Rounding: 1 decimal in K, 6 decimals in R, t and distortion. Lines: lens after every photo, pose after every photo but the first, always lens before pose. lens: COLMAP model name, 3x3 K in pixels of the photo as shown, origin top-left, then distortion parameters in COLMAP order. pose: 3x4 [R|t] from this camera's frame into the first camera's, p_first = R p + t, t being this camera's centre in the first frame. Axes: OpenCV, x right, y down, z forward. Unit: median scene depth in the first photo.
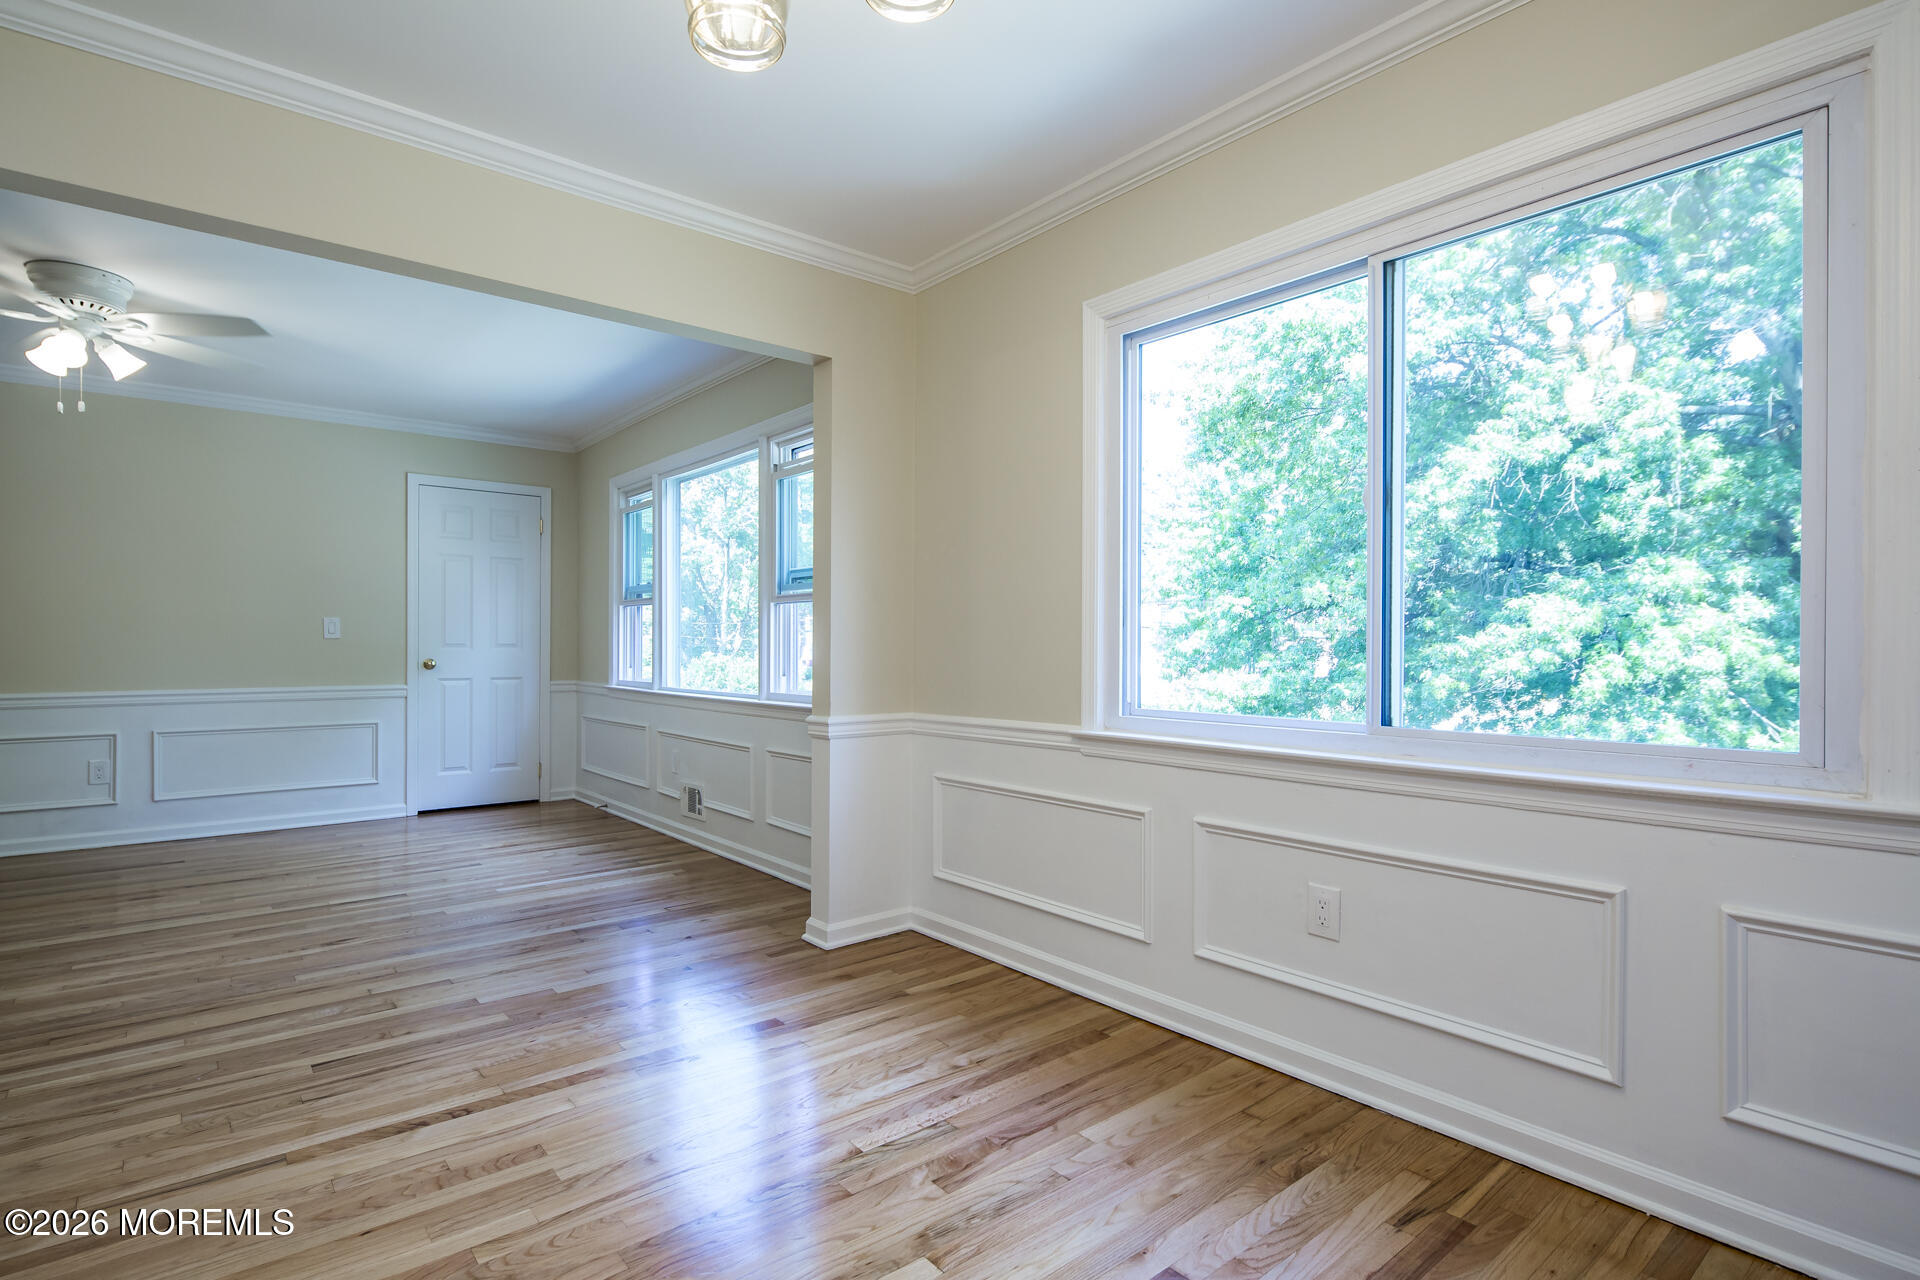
lens RADIAL K [[958.1, 0, 948.3], [0, 958.1, 645.3], [0, 0, 1]] dist [0.023626, -0.000122]
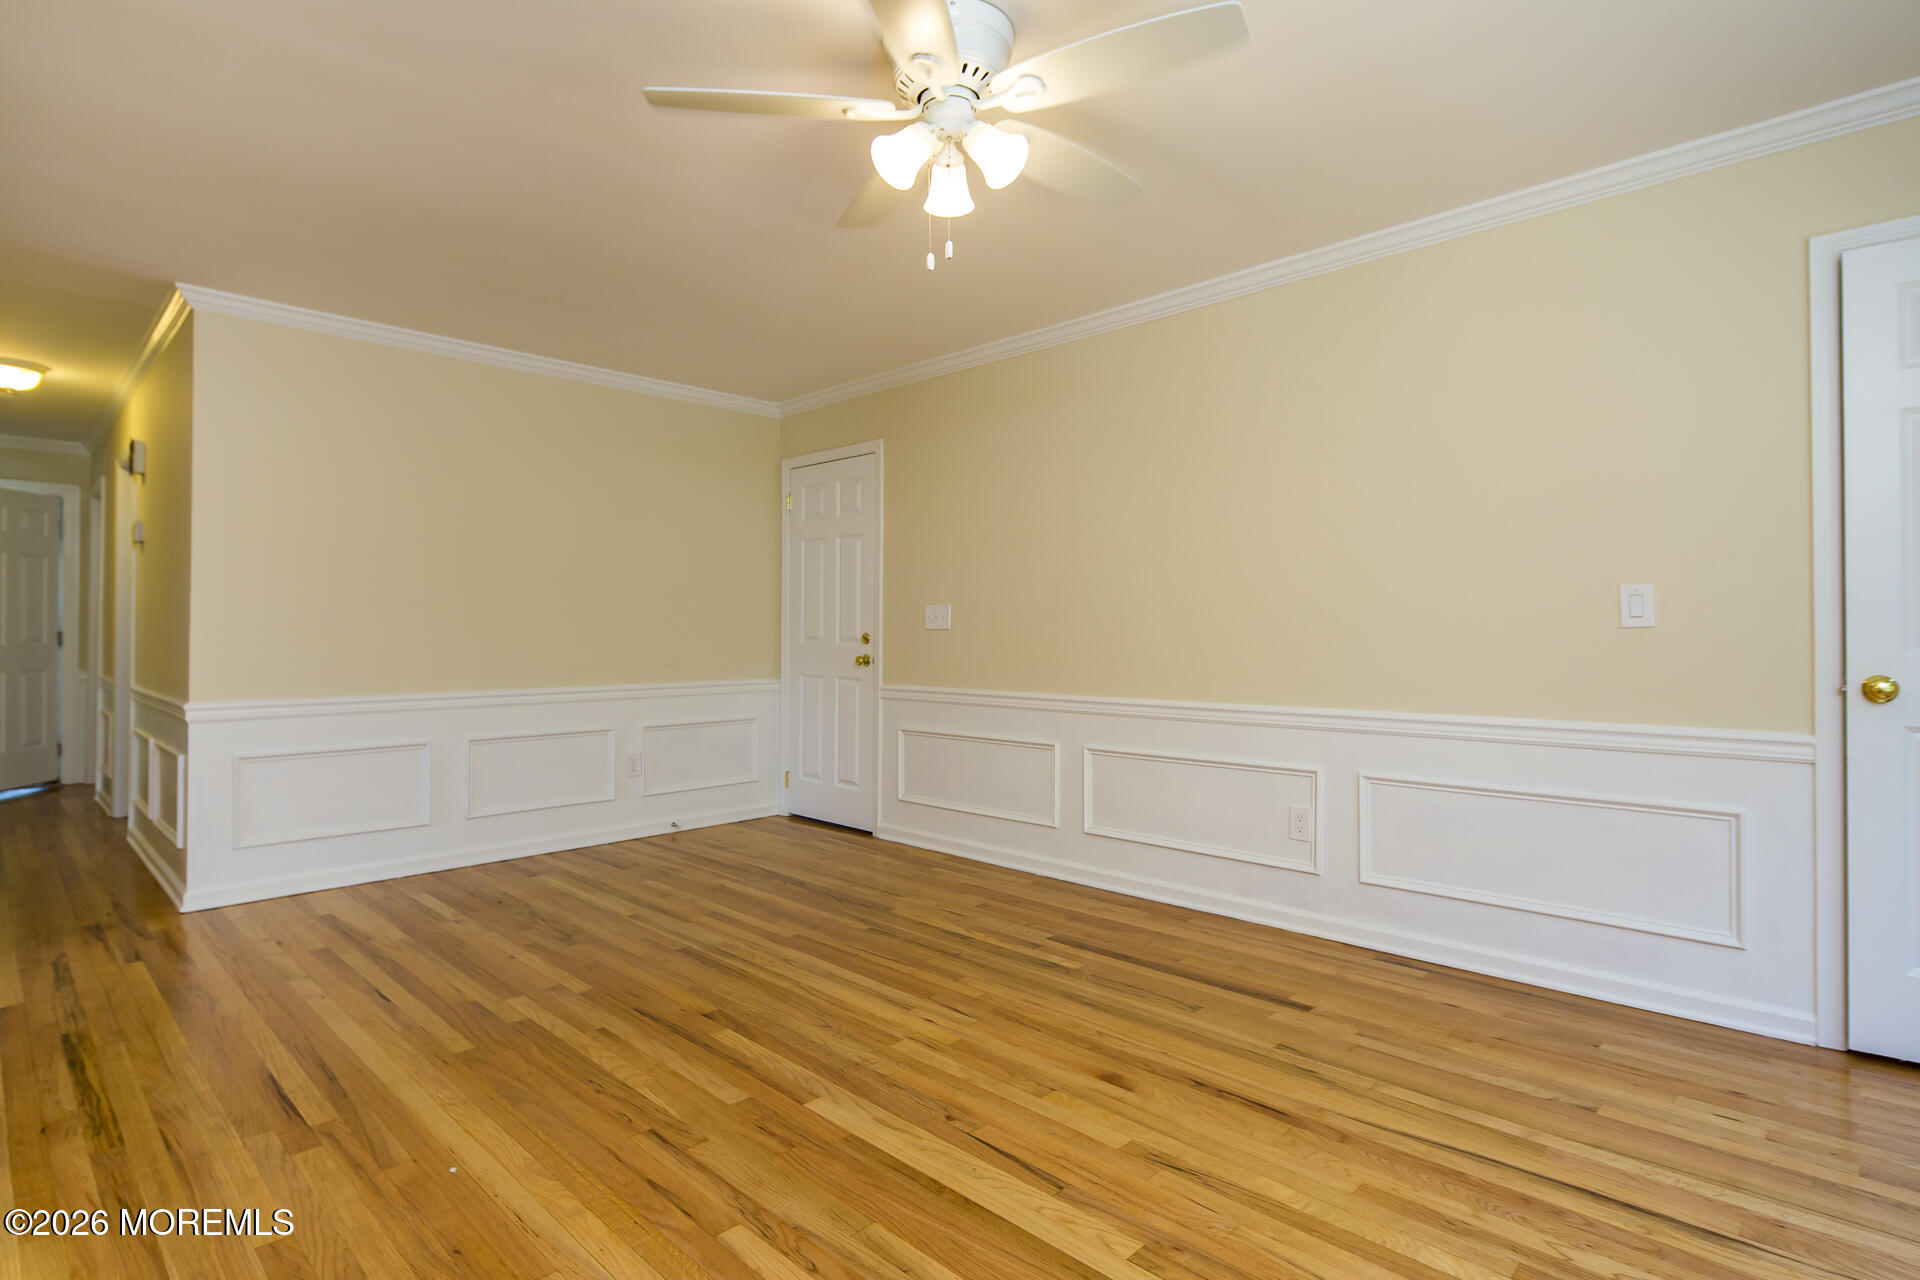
lens RADIAL K [[947.9, 0, 958.1], [0, 947.9, 631.0], [0, 0, 1]] dist [-0.003058, -0.001013]
pose [[0.116585, -0.009112, -0.993139, -0.220857], [0.003106, 0.999956, -0.008810, -0.002231], [0.993176, -0.002058, 0.116608, 0.678654]]
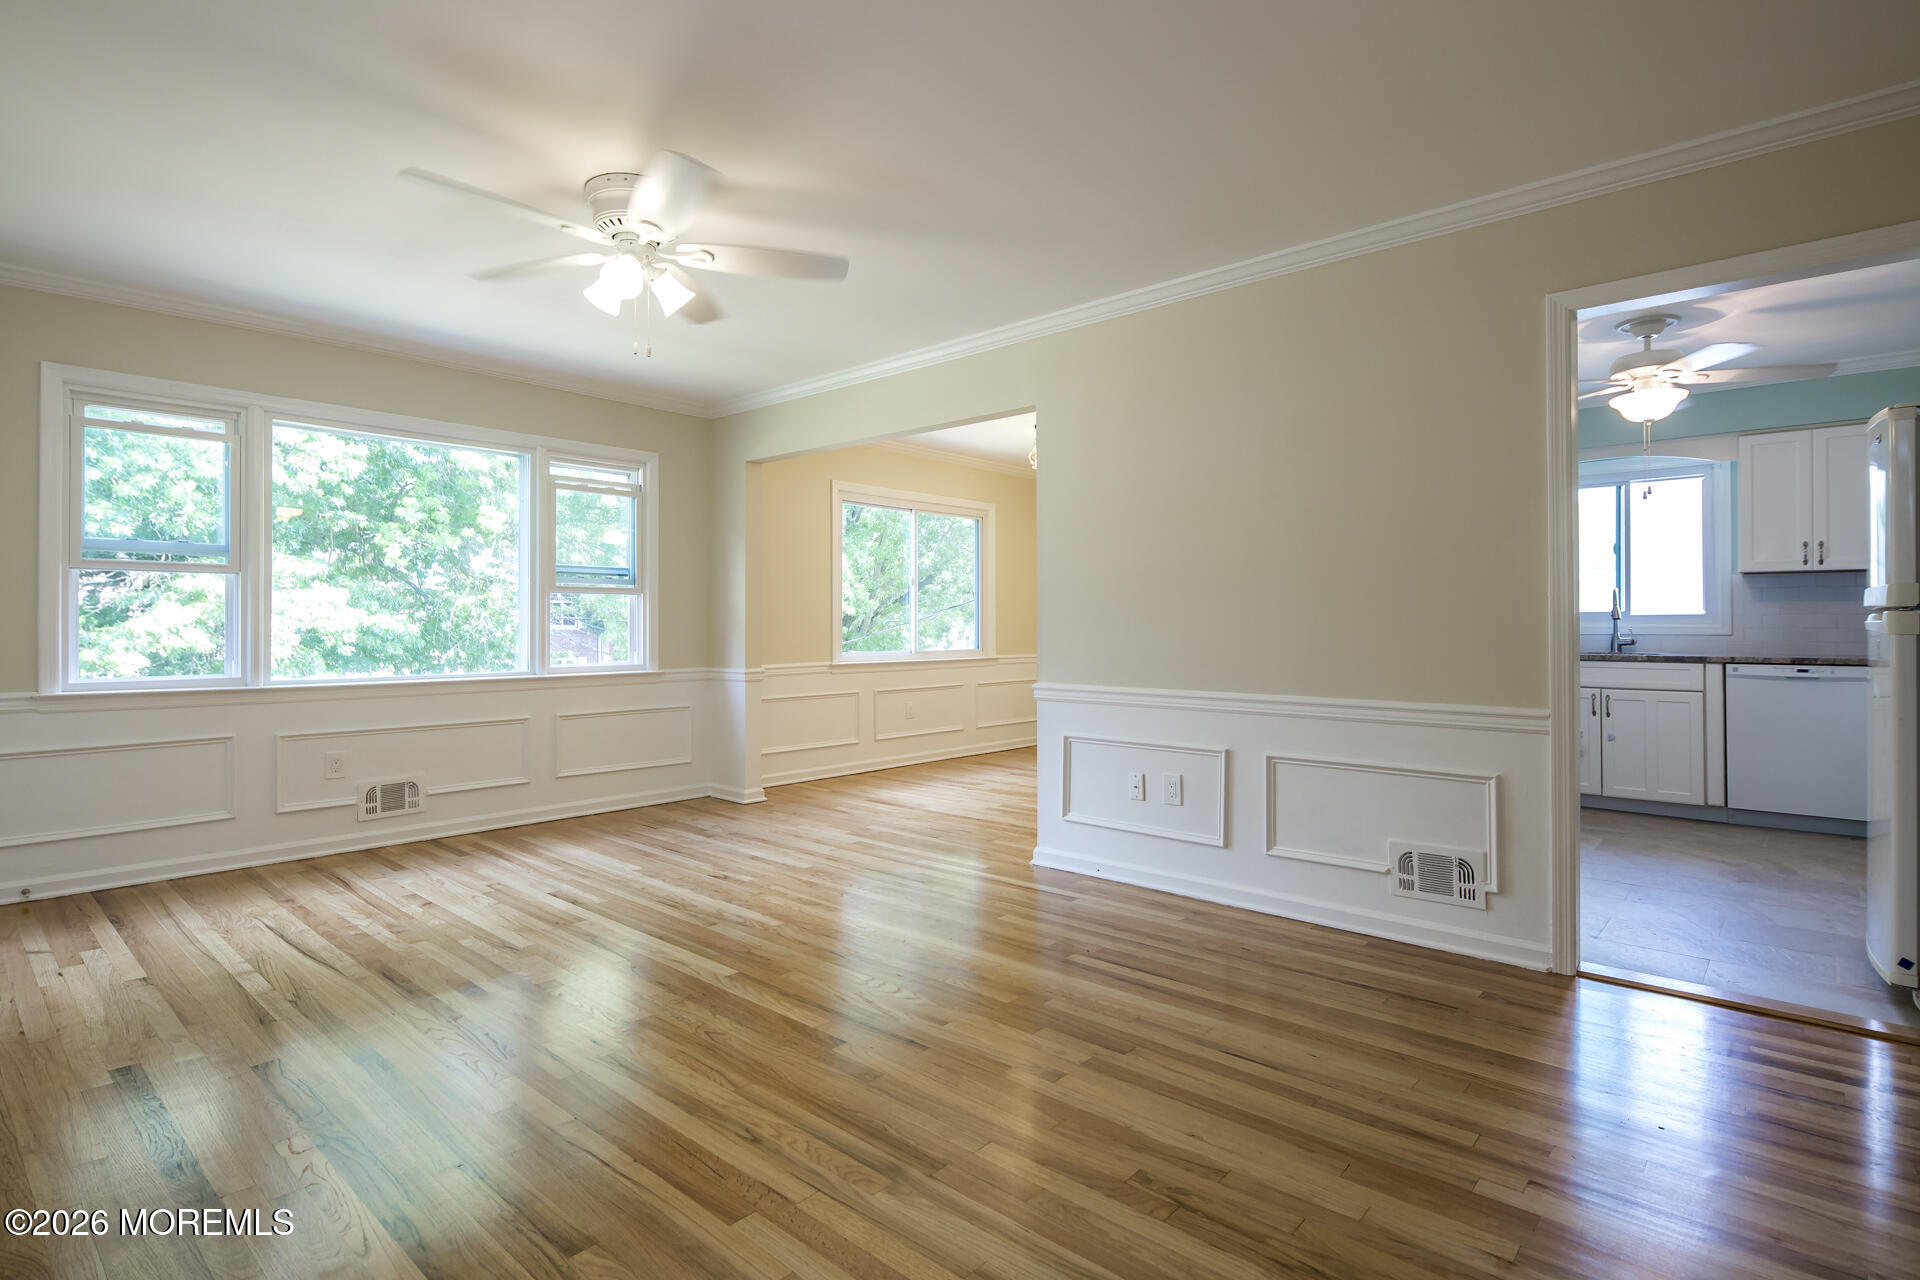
lens RADIAL K [[924.9, 0, 963.9], [0, 924.9, 619.5], [0, 0, 1]] dist [-0.002614, -0.000359]
pose [[-0.169099, 0.005126, 0.985586, -1.242585], [-0.001001, 0.999985, -0.005373, -0.004298], [-0.985598, -0.001895, -0.169092, 0.618318]]
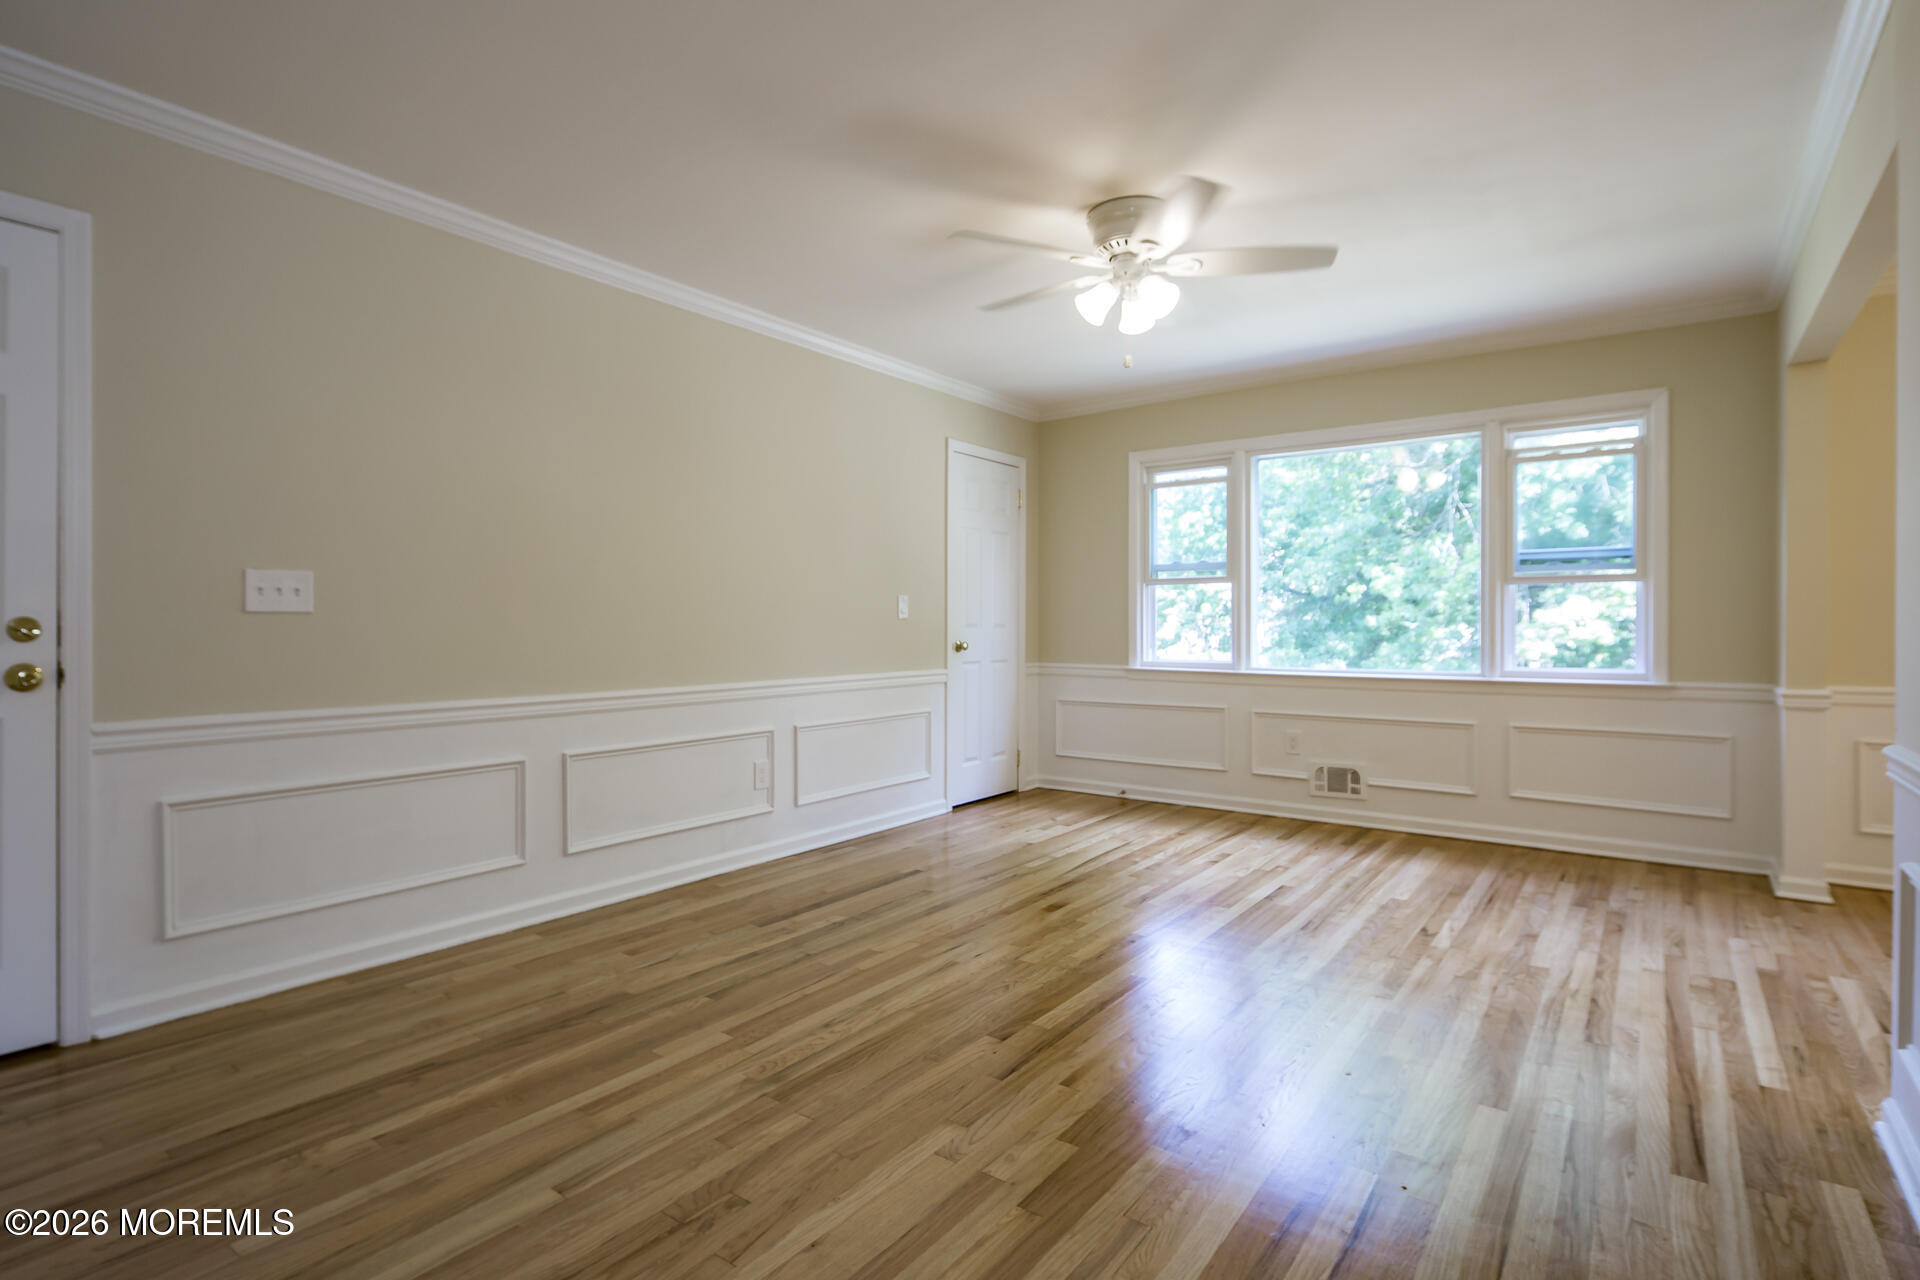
lens RADIAL K [[967.6, 0, 959.8], [0, 967.6, 623.4], [0, 0, 1]] dist [-0.001925, -0.000951]
pose [[0.966543, -0.004626, 0.256462, -0.914896], [0.004051, 0.999988, 0.002769, -0.006076], [-0.256472, -0.001637, 0.966550, 0.126814]]
